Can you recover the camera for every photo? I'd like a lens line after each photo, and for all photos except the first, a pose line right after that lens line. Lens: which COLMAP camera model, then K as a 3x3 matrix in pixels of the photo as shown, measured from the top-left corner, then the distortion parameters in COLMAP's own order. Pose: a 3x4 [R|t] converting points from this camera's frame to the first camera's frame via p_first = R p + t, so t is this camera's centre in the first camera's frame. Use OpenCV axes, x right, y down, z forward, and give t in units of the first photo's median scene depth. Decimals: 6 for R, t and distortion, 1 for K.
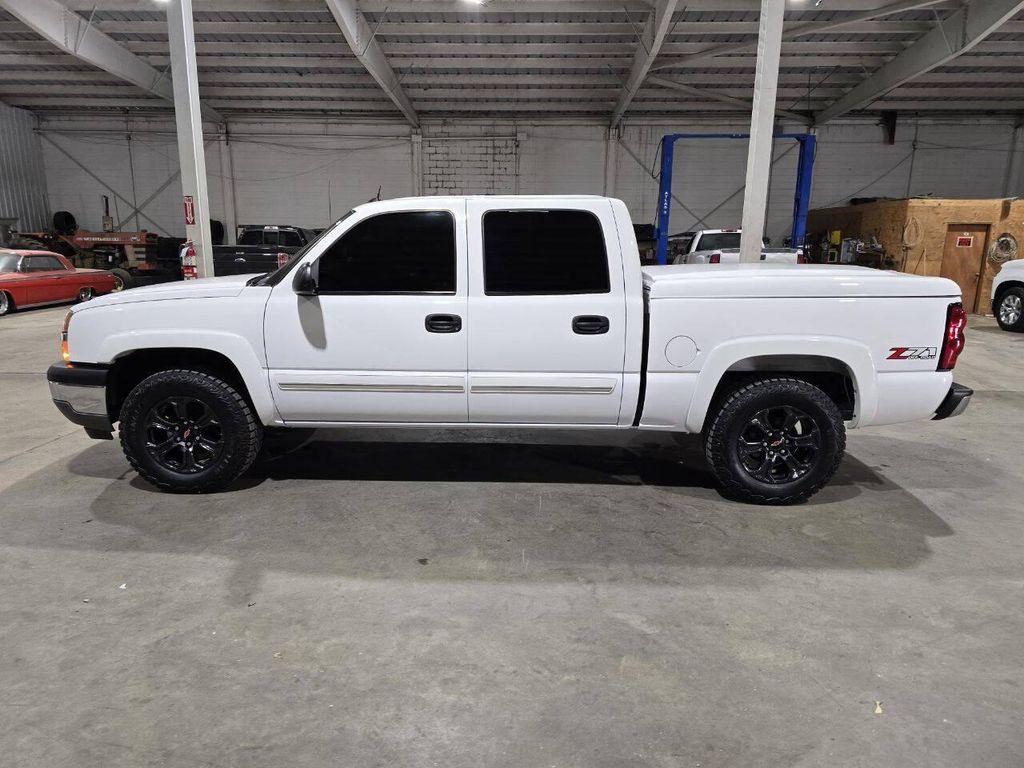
lens RADIAL K [[689.4, 0, 503.5], [0, 689.4, 386.5], [0, 0, 1]] dist [0.051893, -0.036723]
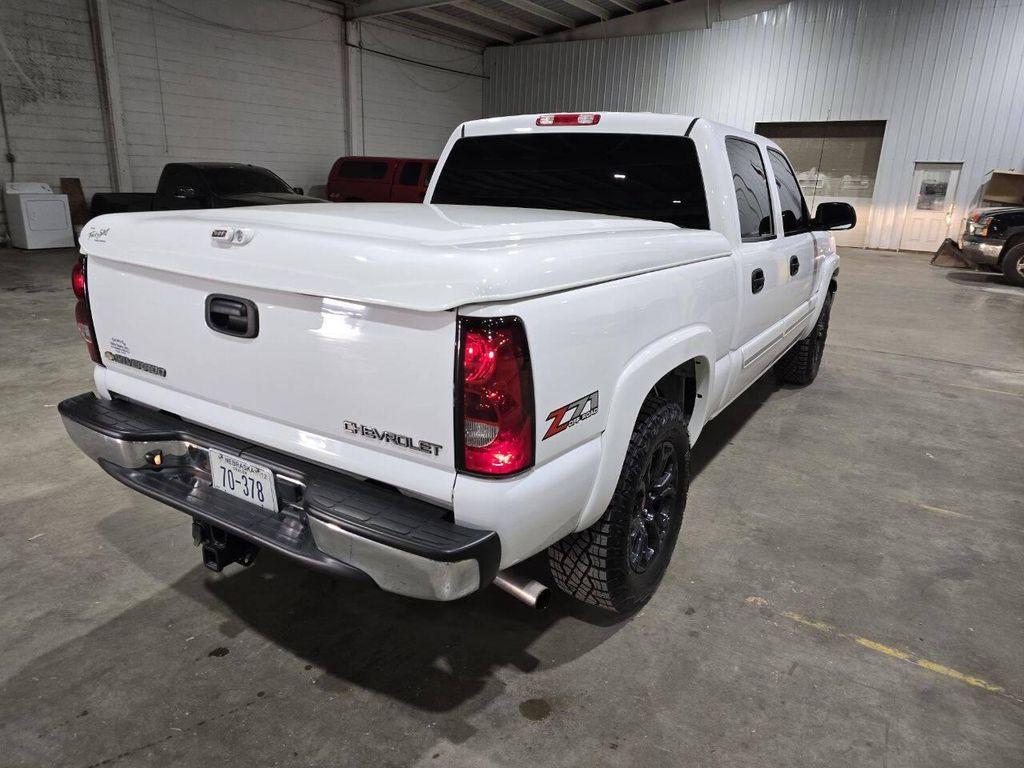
lens RADIAL K [[681.9, 0, 511.9], [0, 681.9, 366.4], [0, 0, 1]] dist [0.047773, -0.034528]
pose [[-0.520626, 0.205602, -0.828660, 0.239454], [-0.209933, 0.909947, 0.357666, -0.079260], [0.827573, 0.360173, -0.430579, 0.393290]]
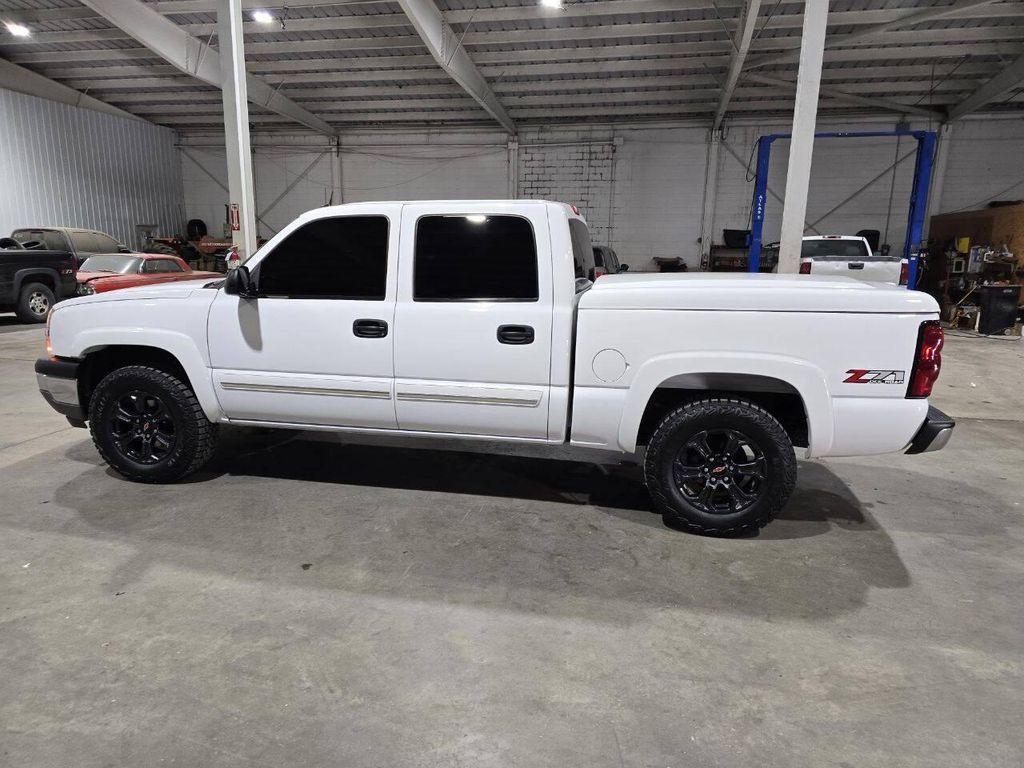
lens RADIAL K [[689.4, 0, 503.5], [0, 689.4, 386.5], [0, 0, 1]] dist [0.051893, -0.036723]
pose [[0.983267, 0.040757, -0.177553, 0.069408], [-0.042329, 0.999091, -0.005071, -0.002719], [0.177185, 0.012501, 0.984098, 0.013140]]
